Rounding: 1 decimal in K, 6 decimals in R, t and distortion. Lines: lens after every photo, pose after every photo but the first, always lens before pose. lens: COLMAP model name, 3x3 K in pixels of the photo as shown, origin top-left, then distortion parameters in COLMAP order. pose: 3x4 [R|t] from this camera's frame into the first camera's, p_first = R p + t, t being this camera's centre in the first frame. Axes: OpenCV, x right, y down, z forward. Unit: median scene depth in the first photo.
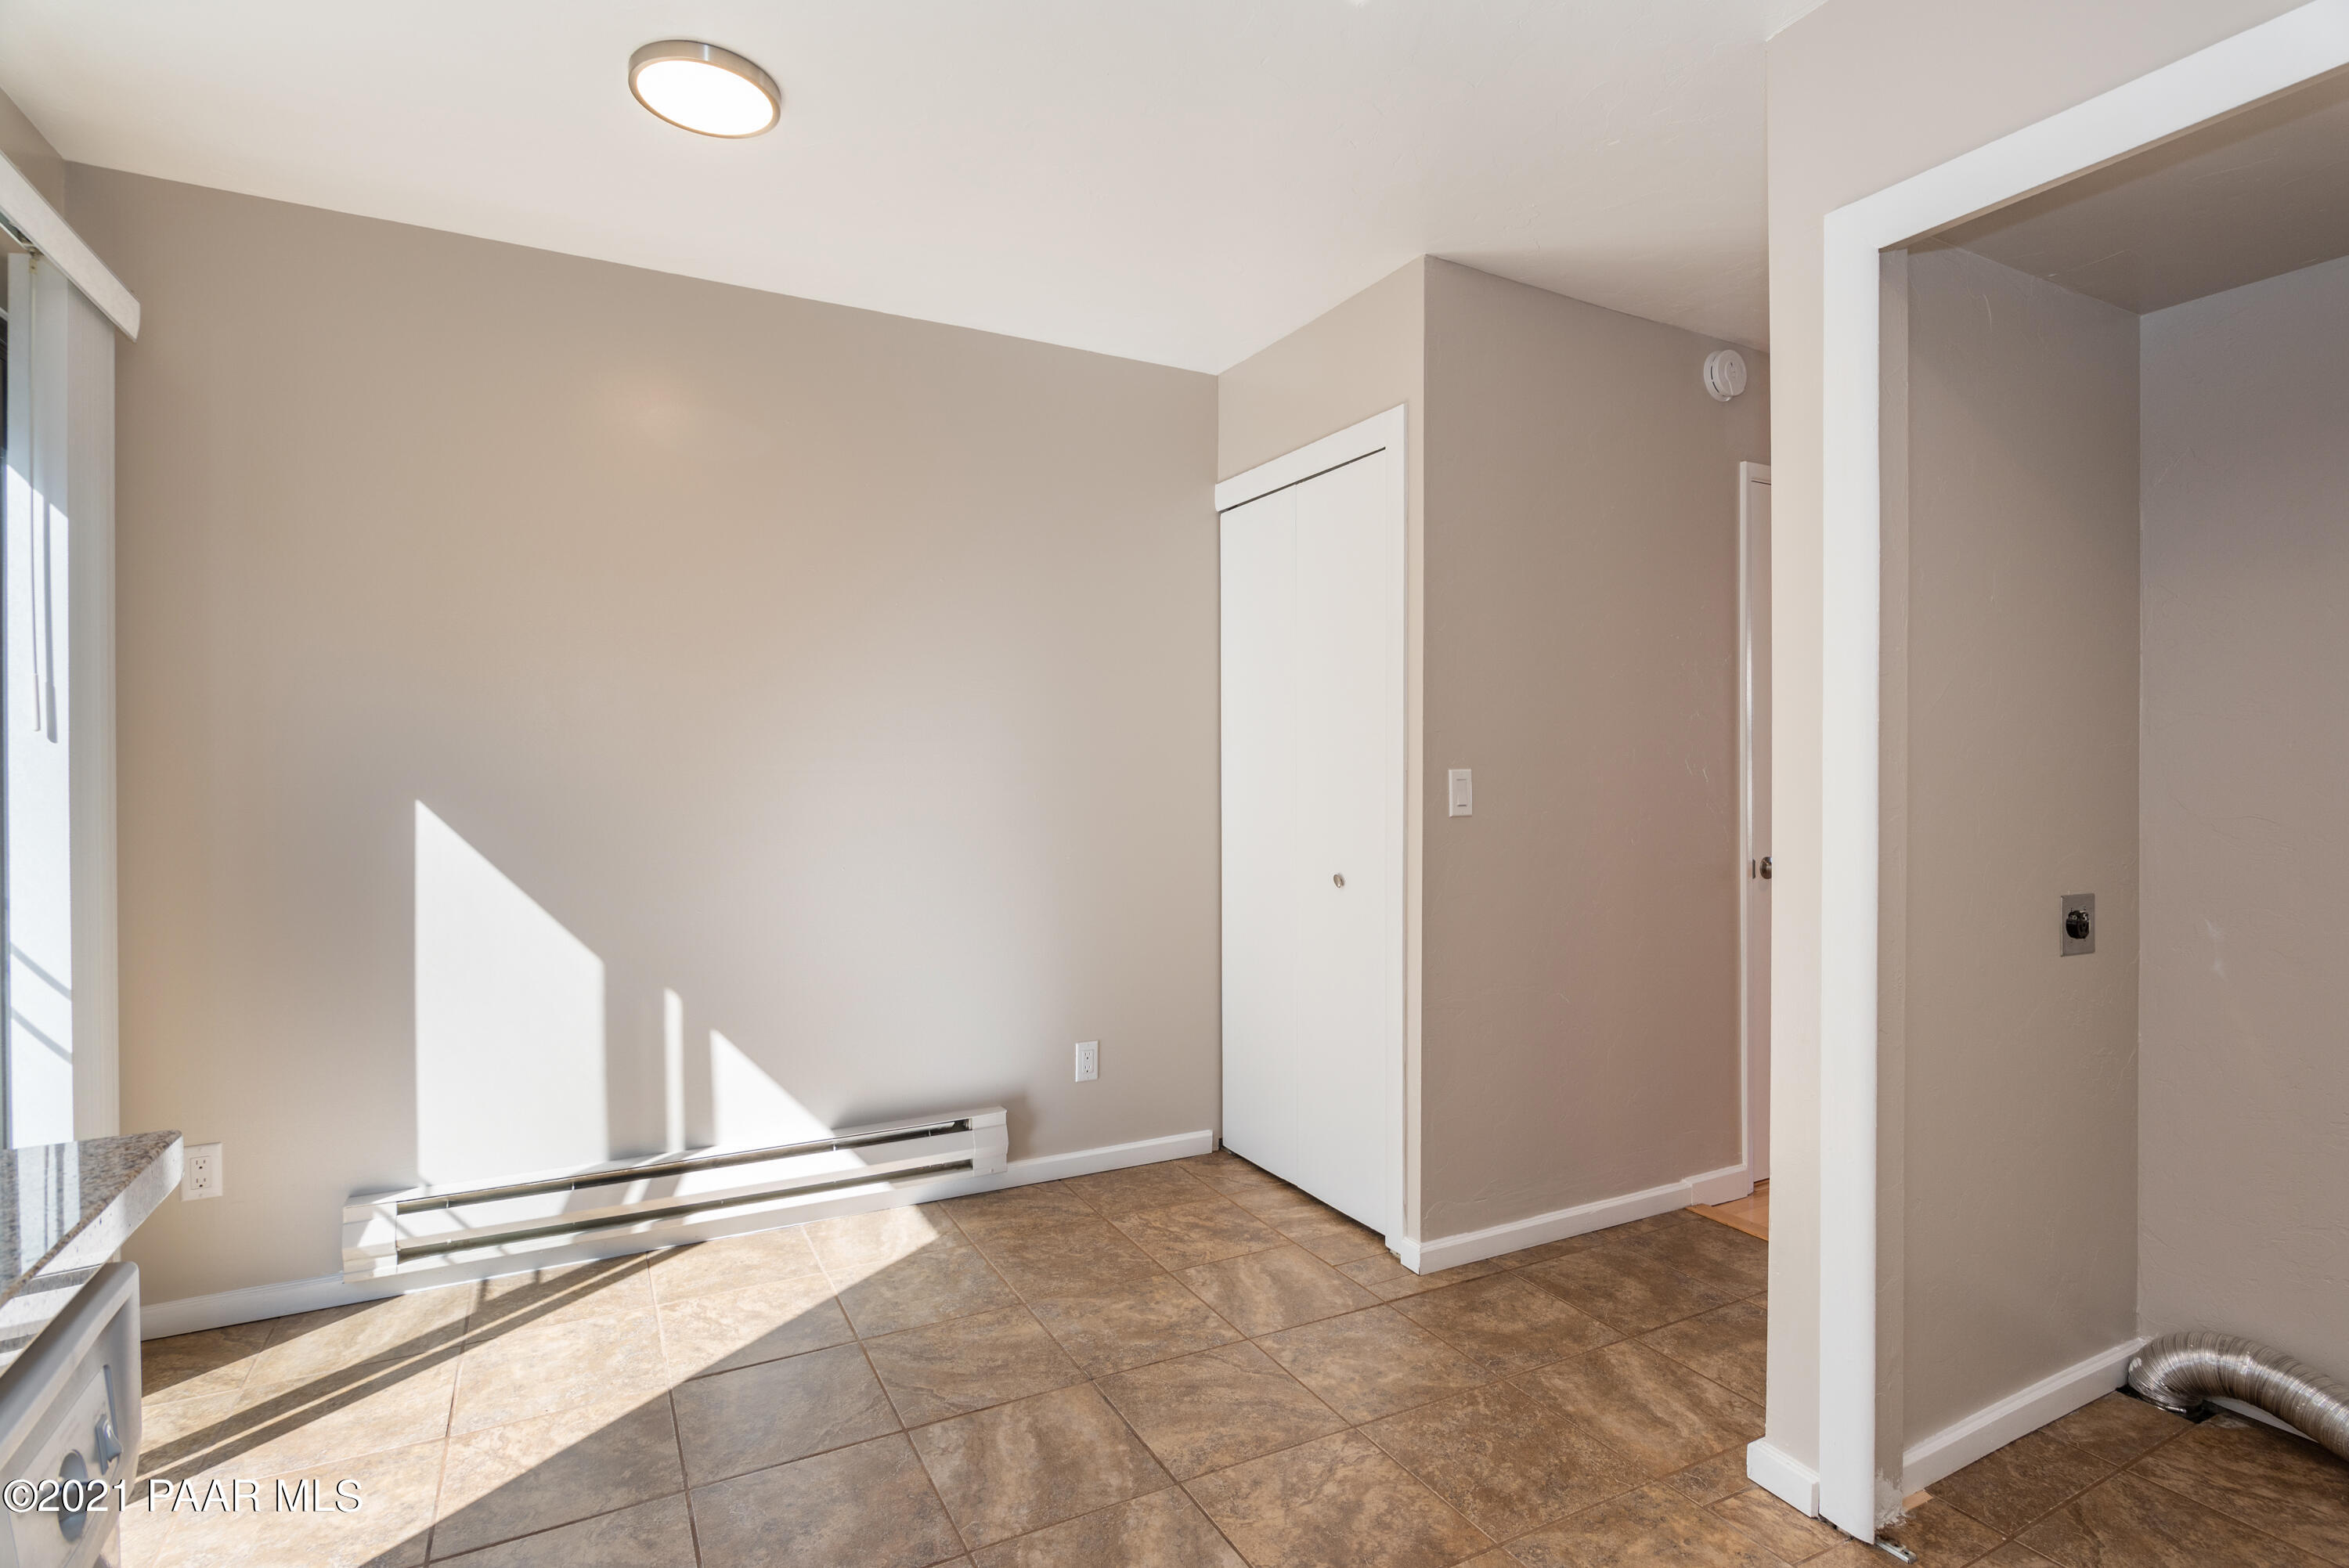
lens RADIAL K [[1146.6, 0, 1172.4], [0, 1146.6, 799.3], [0, 0, 1]] dist [-0.001279, -0.002201]
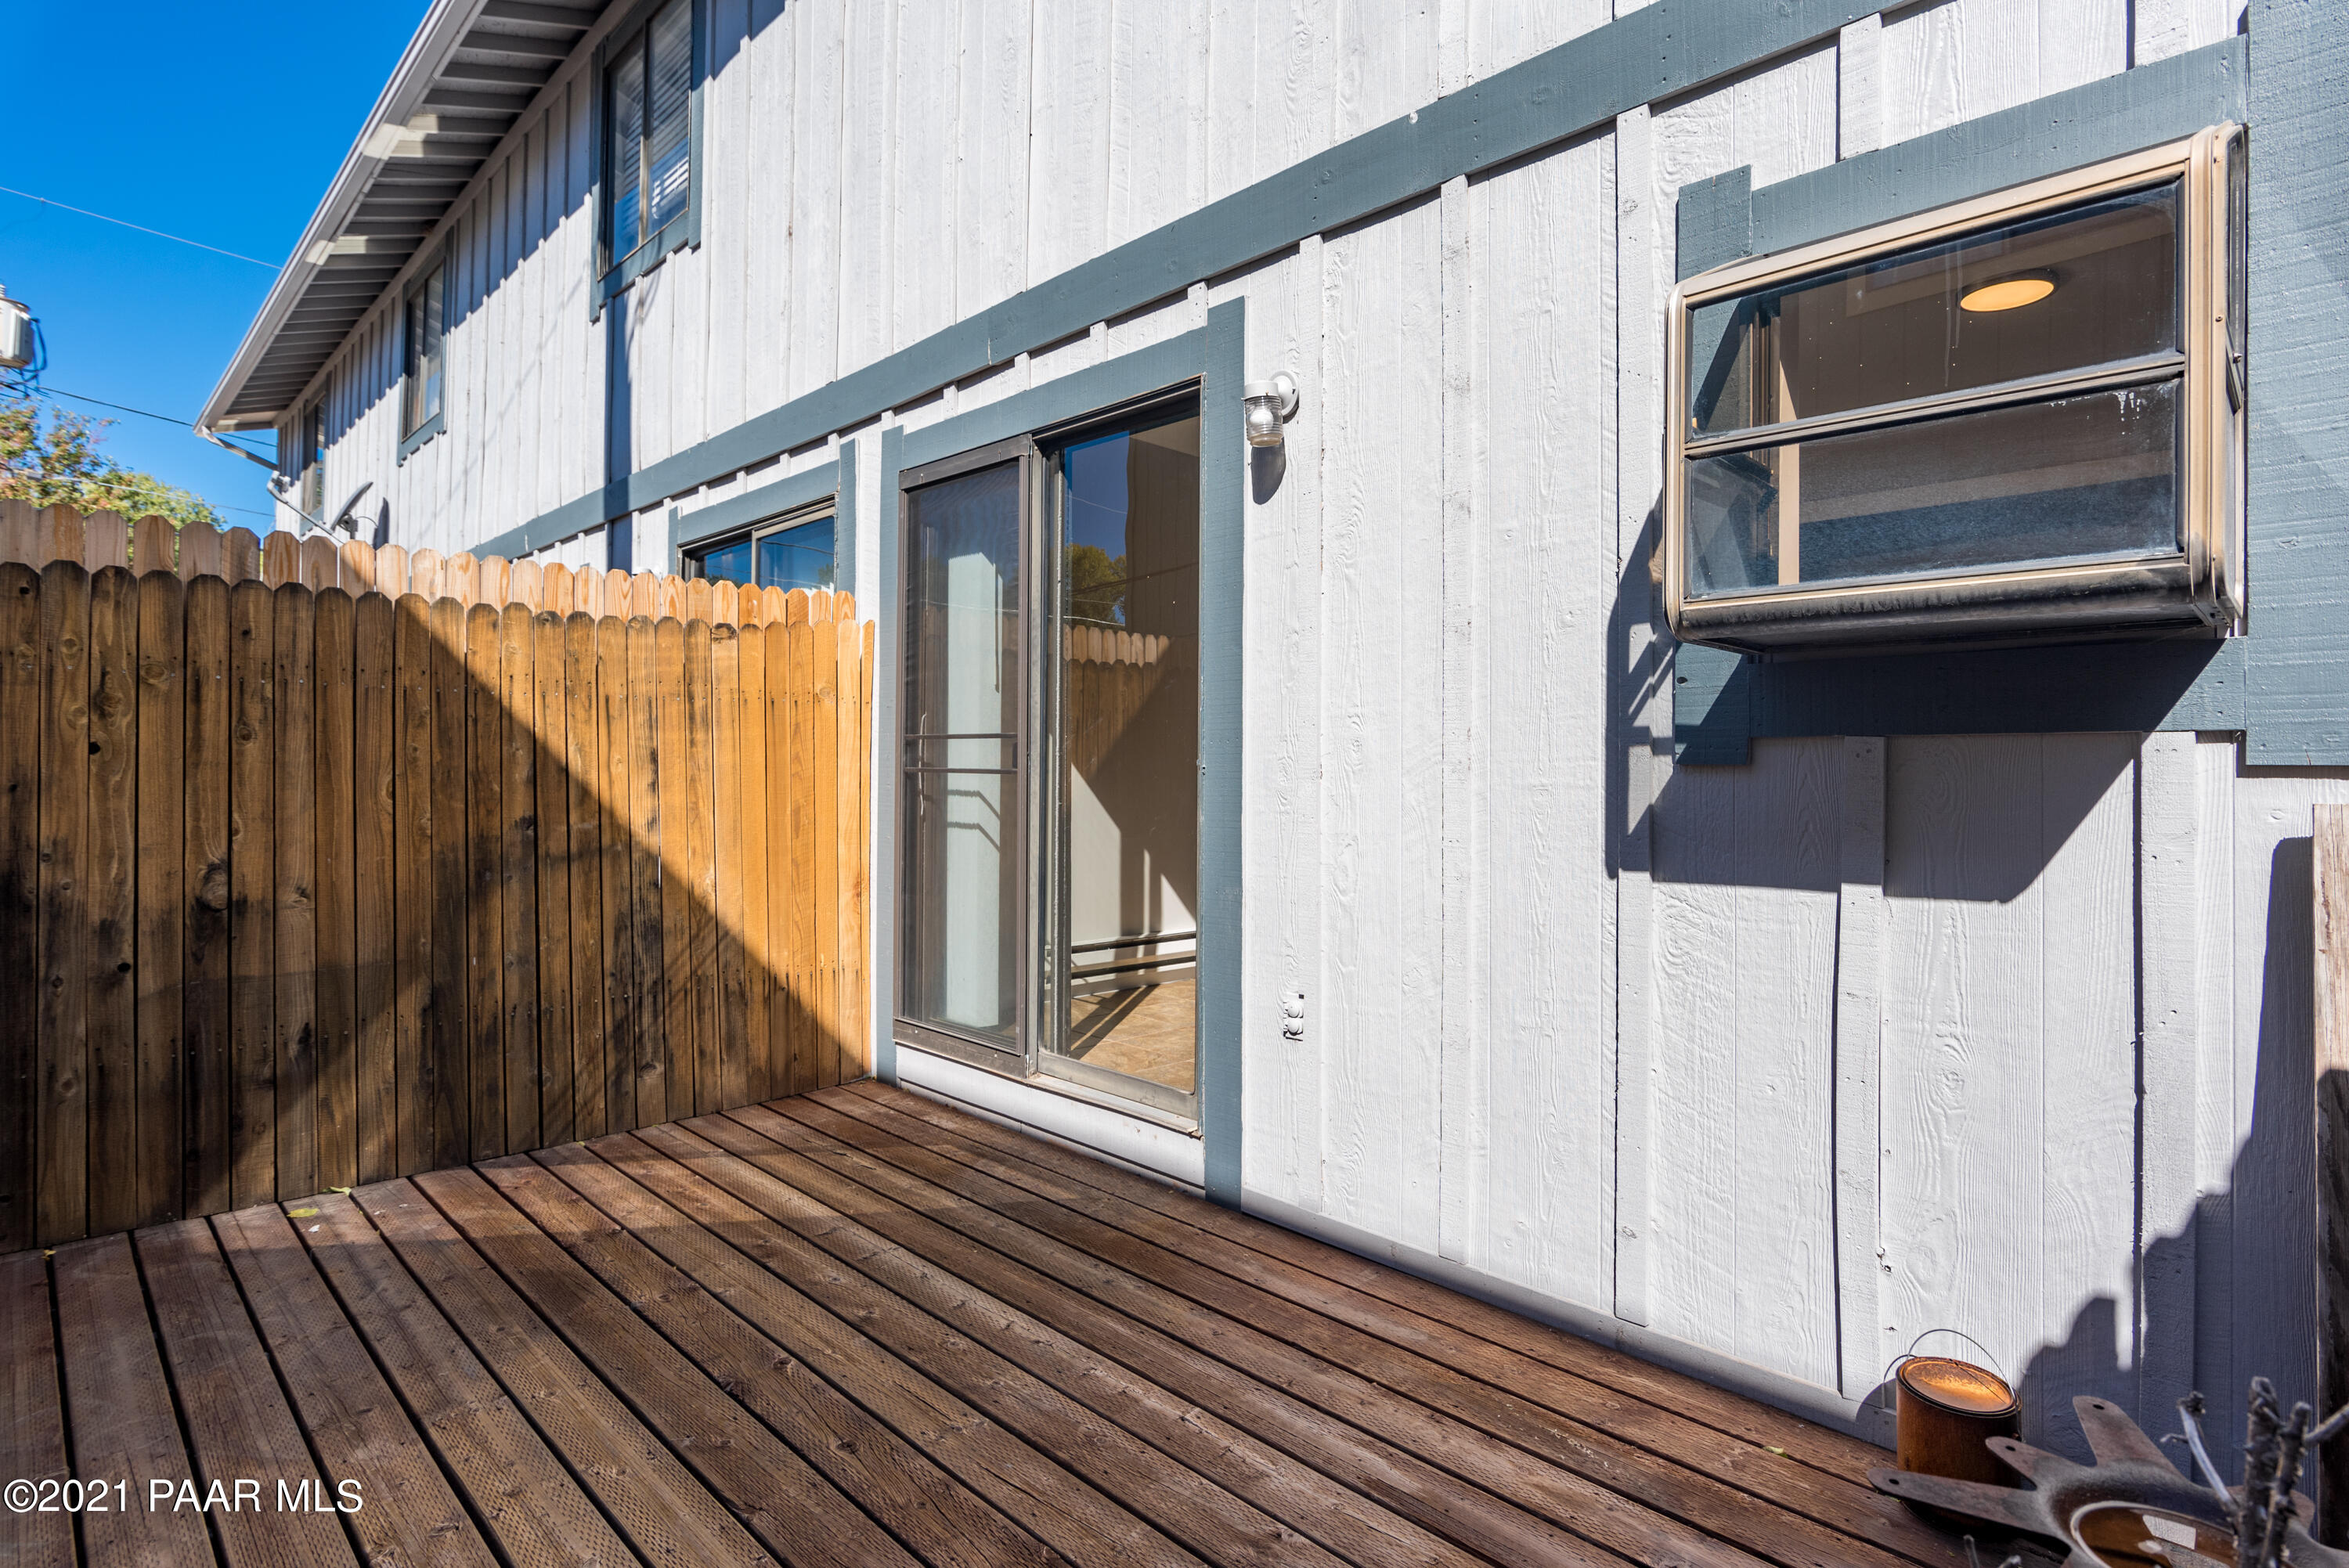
lens RADIAL K [[1146.6, 0, 1173.2], [0, 1146.6, 775.3], [0, 0, 1]] dist [-0.001279, -0.002201]
pose [[0.959550, 0.010981, 0.281324, -0.914515], [-0.005190, 0.999759, -0.021321, 0.102445], [-0.281491, 0.018999, 0.959376, -0.734575]]
